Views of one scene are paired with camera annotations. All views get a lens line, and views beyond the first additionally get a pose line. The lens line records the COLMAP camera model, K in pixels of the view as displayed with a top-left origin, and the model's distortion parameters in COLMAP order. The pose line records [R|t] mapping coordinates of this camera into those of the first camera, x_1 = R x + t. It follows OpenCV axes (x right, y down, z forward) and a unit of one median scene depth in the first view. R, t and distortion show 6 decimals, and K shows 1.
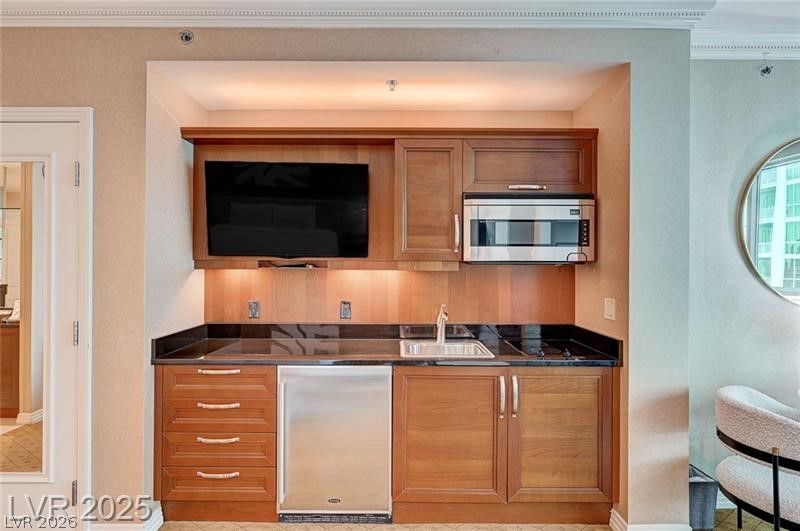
lens RADIAL K [[443.0, 0, 395.3], [0, 443.0, 262.7], [0, 0, 1]] dist [-0.003080, -0.000225]
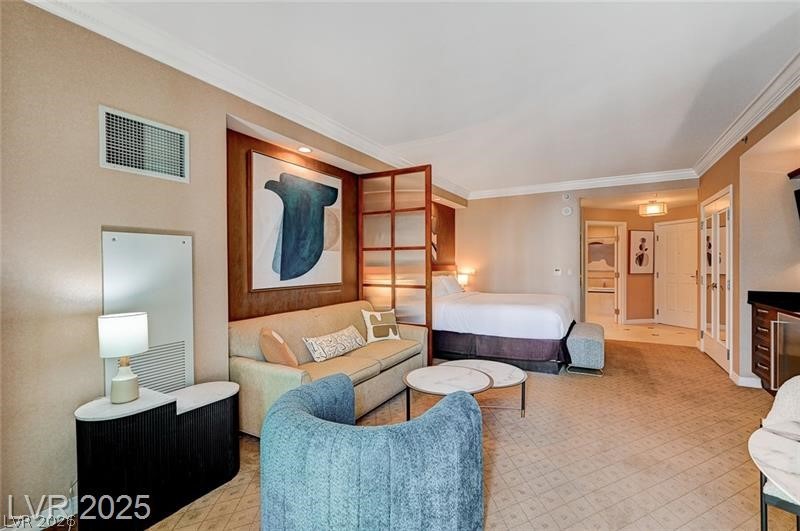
lens RADIAL K [[358.0, 0, 402.2], [0, 358.0, 266.7], [0, 0, 1]] dist [-0.001050, -0.000112]
pose [[-0.491038, 0.006374, -0.871115, 1.531066], [0.004591, 0.999978, 0.004728, 0.044967], [0.871126, -0.001678, -0.491057, 0.394095]]
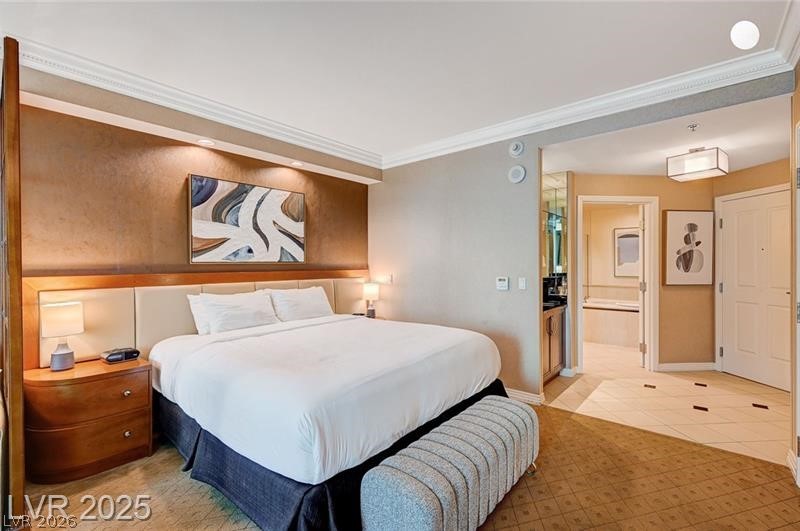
lens RADIAL K [[358.0, 0, 402.2], [0, 358.0, 266.7], [0, 0, 1]] dist [-0.001050, -0.000112]
pose [[-0.642522, 0.003737, -0.766258, 0.102001], [0.003137, 0.999993, 0.002246, 0.029144], [0.766261, -0.000961, -0.642529, 0.731689]]
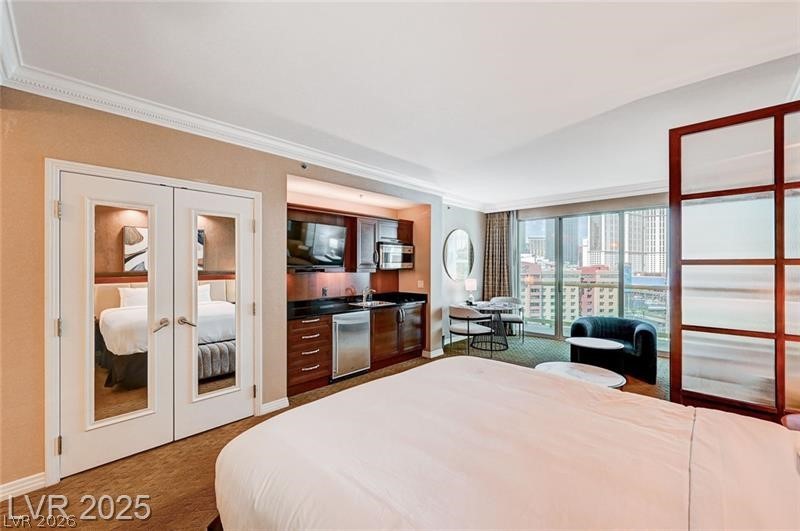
lens RADIAL K [[323.2, 0, 404.1], [0, 323.2, 263.7], [0, 0, 1]] dist [-0.002465, -0.000156]
pose [[0.685108, 0.000596, 0.728441, -1.151244], [-0.000778, 1.000000, -0.000087, -0.031973], [-0.728441, -0.000507, 0.685108, -0.391909]]
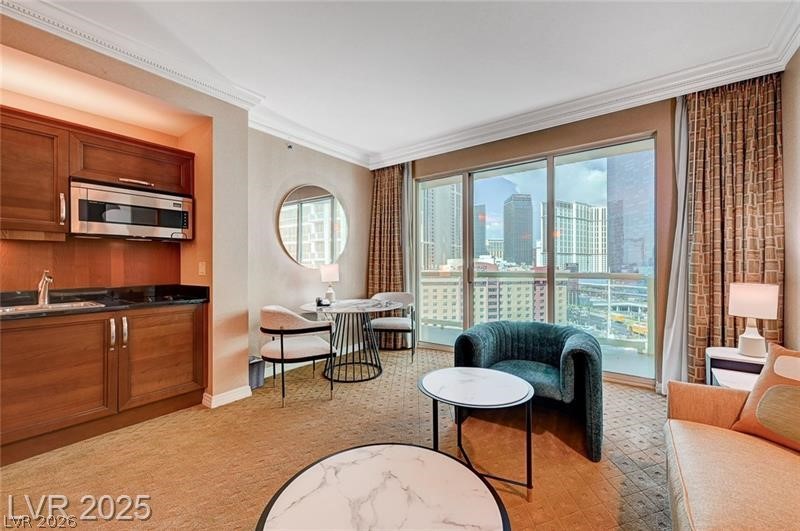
lens RADIAL K [[325.1, 0, 400.0], [0, 325.1, 265.5], [0, 0, 1]] dist [0.008676, -0.000057]
pose [[0.598126, -0.005718, 0.801382, -0.027181], [0.003278, 0.999984, 0.004688, 0.089095], [-0.801396, -0.000177, 0.598135, -0.263354]]
